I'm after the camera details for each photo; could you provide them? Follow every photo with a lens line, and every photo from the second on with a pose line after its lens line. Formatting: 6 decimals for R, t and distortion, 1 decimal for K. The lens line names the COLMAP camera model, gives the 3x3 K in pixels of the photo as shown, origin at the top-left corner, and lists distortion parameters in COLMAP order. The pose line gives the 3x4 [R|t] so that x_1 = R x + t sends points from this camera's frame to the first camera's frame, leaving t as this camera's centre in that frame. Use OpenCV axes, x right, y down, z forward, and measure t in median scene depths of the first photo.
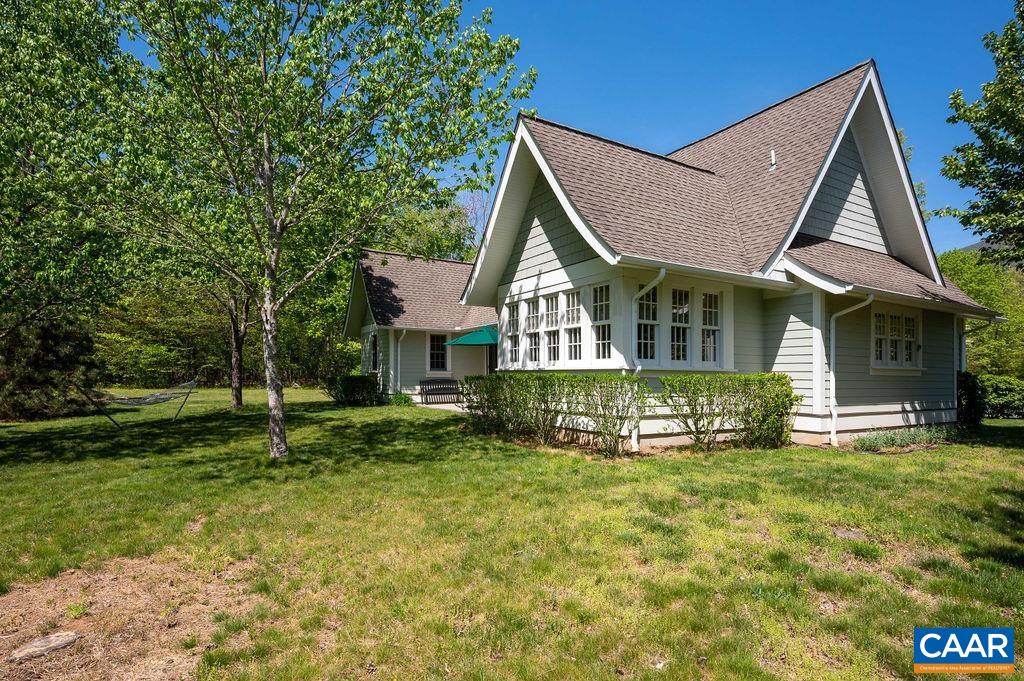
lens RADIAL K [[523.1, 0, 525.9], [0, 523.1, 367.9], [0, 0, 1]] dist [-0.005021, -0.000379]
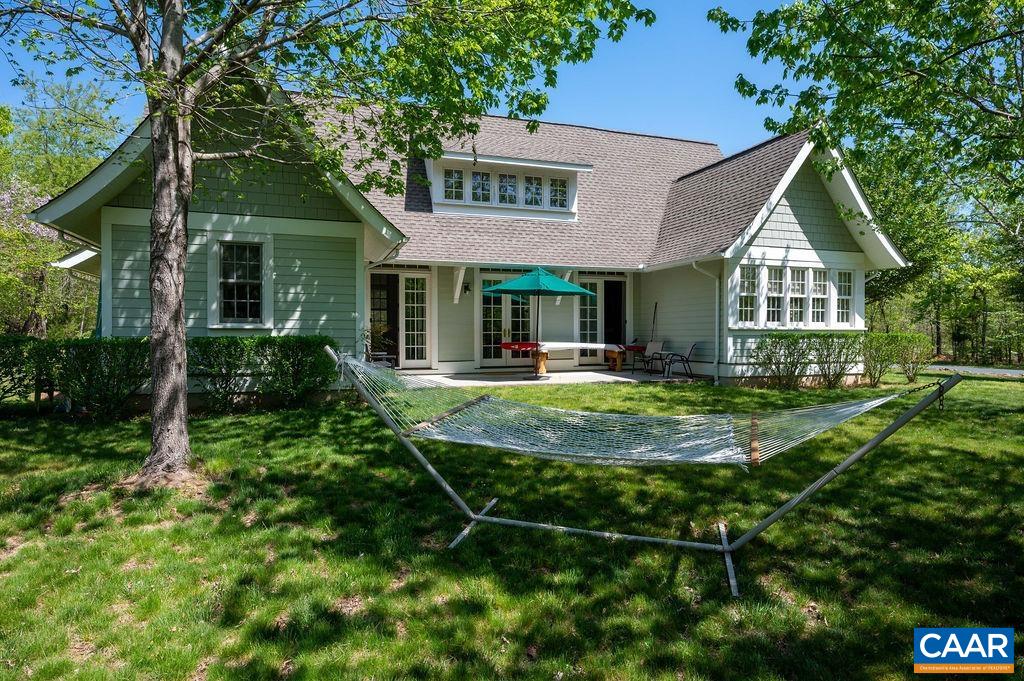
lens RADIAL K [[590.0, 0, 511.8], [0, 590.0, 335.3], [0, 0, 1]] dist [0.001323, 0.000046]
pose [[0.226087, -0.006509, 0.974085, -1.356824], [-0.014727, 0.999841, 0.010099, 0.012105], [-0.973996, -0.016629, 0.225955, 1.256775]]
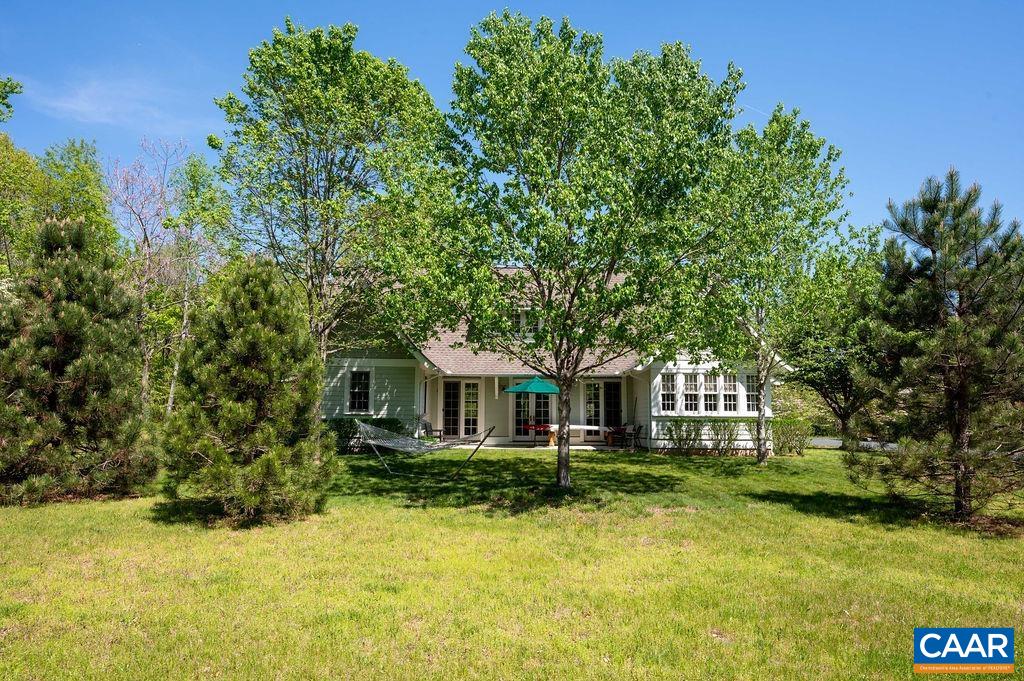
lens RADIAL K [[697.9, 0, 510.5], [0, 697.9, 336.6], [0, 0, 1]] dist [-0.007250, -0.000497]
pose [[0.530612, 0.104676, 0.841127, -2.173485], [-0.017972, 0.993512, -0.112302, 0.011857], [-0.847424, 0.044473, 0.529050, 0.299508]]
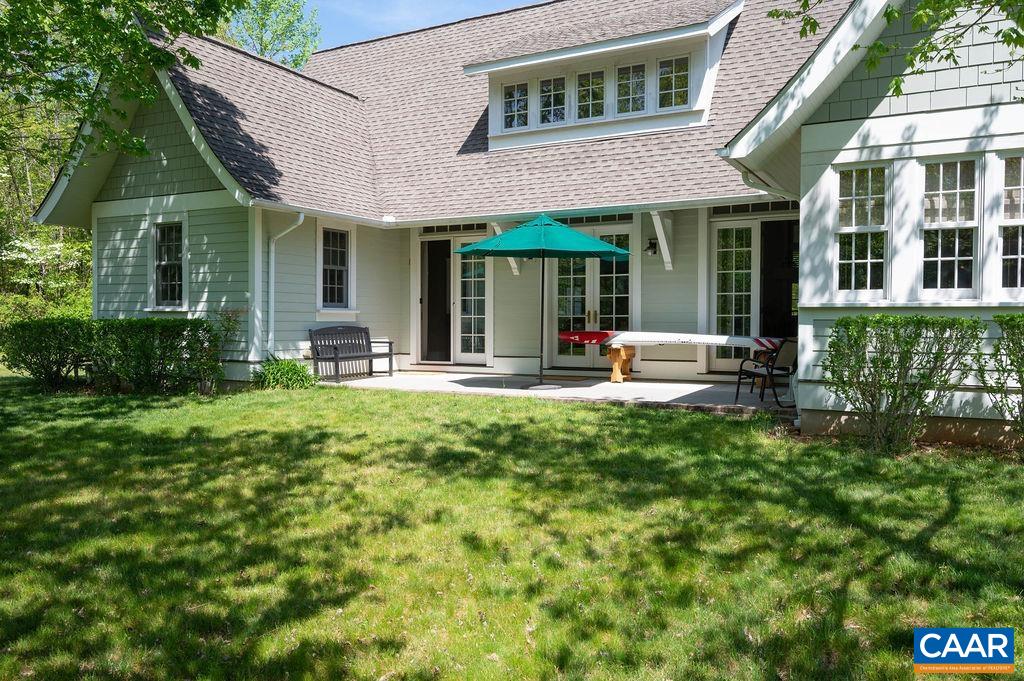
lens RADIAL K [[786.6, 0, 509.1], [0, 786.6, 344.3], [0, 0, 1]] dist [-0.014707, 0.000564]
pose [[0.872303, -0.014527, 0.488751, -0.681265], [-0.008254, 0.998979, 0.044424, 0.009522], [-0.488897, -0.042785, 0.871292, 0.567756]]
